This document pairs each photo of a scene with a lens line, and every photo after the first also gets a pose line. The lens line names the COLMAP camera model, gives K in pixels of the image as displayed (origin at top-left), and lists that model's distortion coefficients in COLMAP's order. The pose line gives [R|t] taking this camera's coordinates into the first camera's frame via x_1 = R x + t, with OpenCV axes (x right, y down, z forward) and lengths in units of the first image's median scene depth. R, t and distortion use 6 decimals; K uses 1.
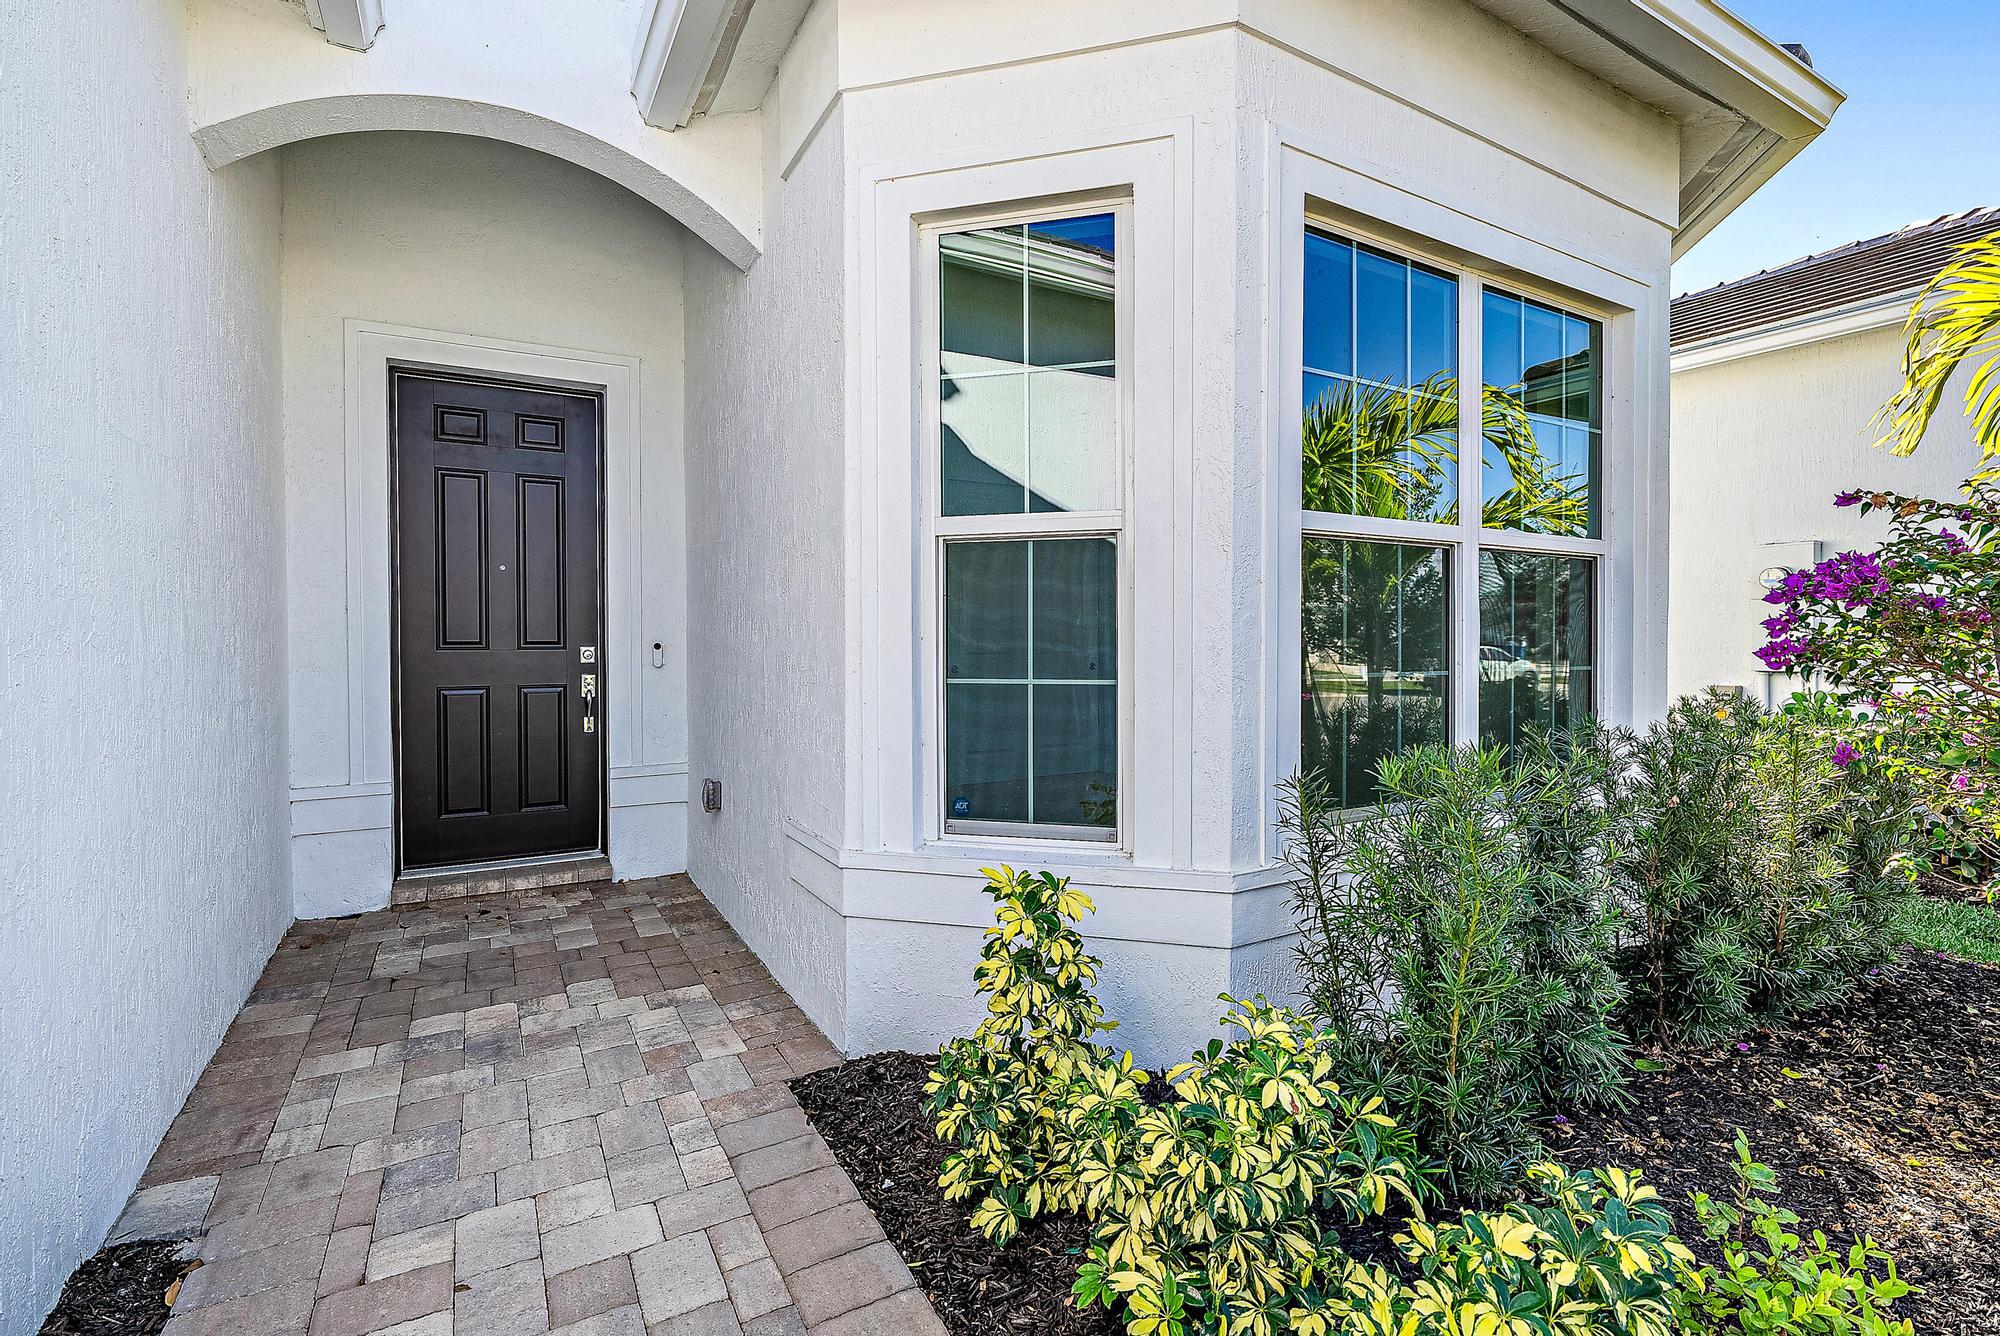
lens RADIAL K [[909.8, 0, 1010.1], [0, 909.8, 658.4], [0, 0, 1]] dist [-0.003110, 0.000004]
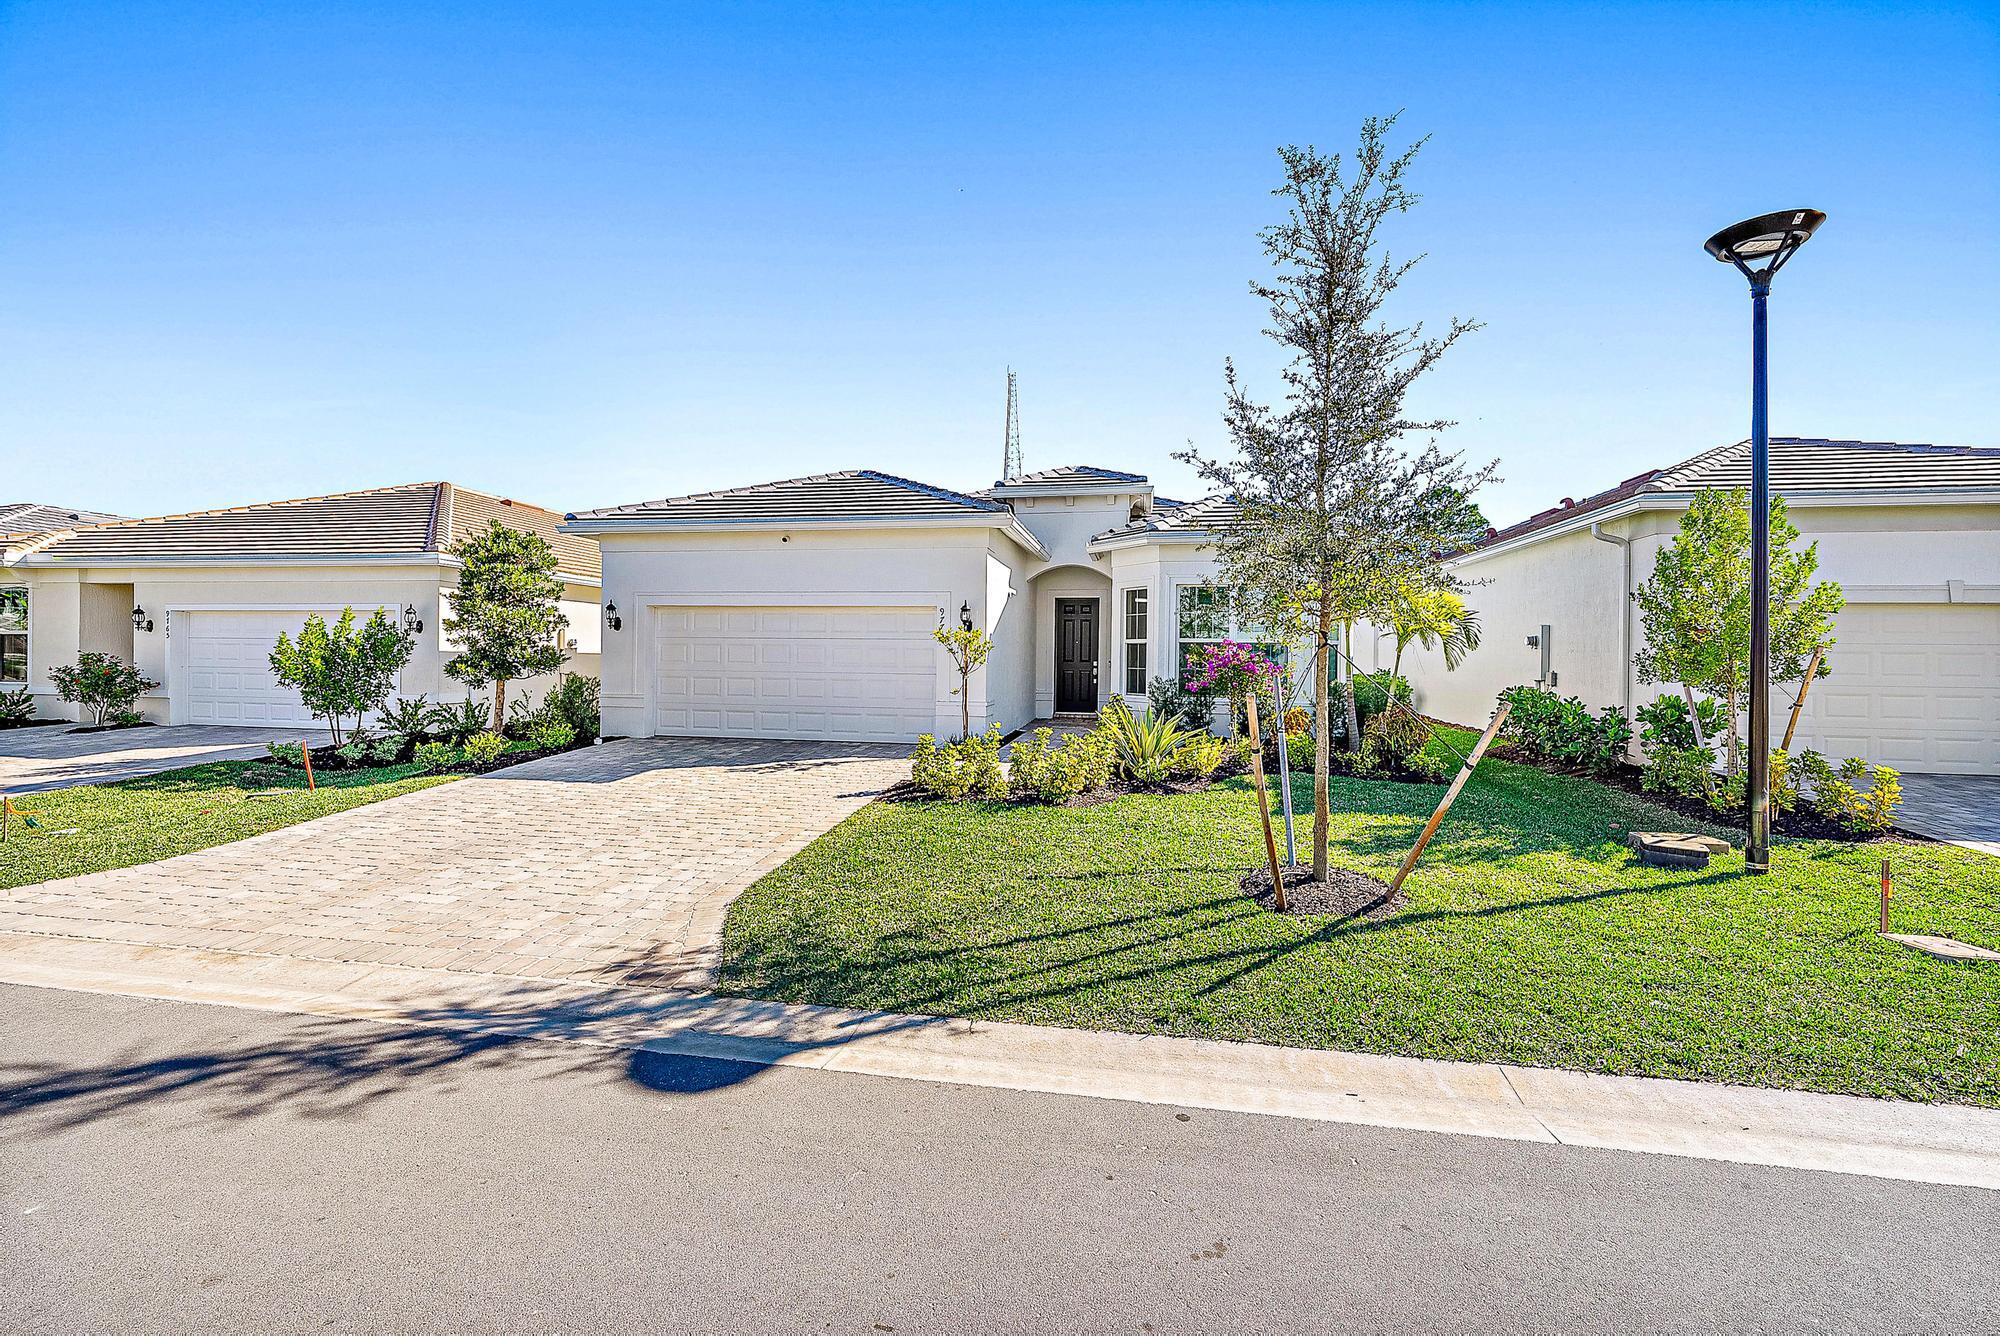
lens RADIAL K [[785.6, 0, 996.5], [0, 785.6, 674.3], [0, 0, 1]] dist [0.002404, 0.000001]
pose [[0.807039, 0.010015, -0.590414, 1.319408], [-0.025454, 0.999517, -0.017838, 0.119665], [0.589950, 0.029424, 0.806904, -2.198374]]
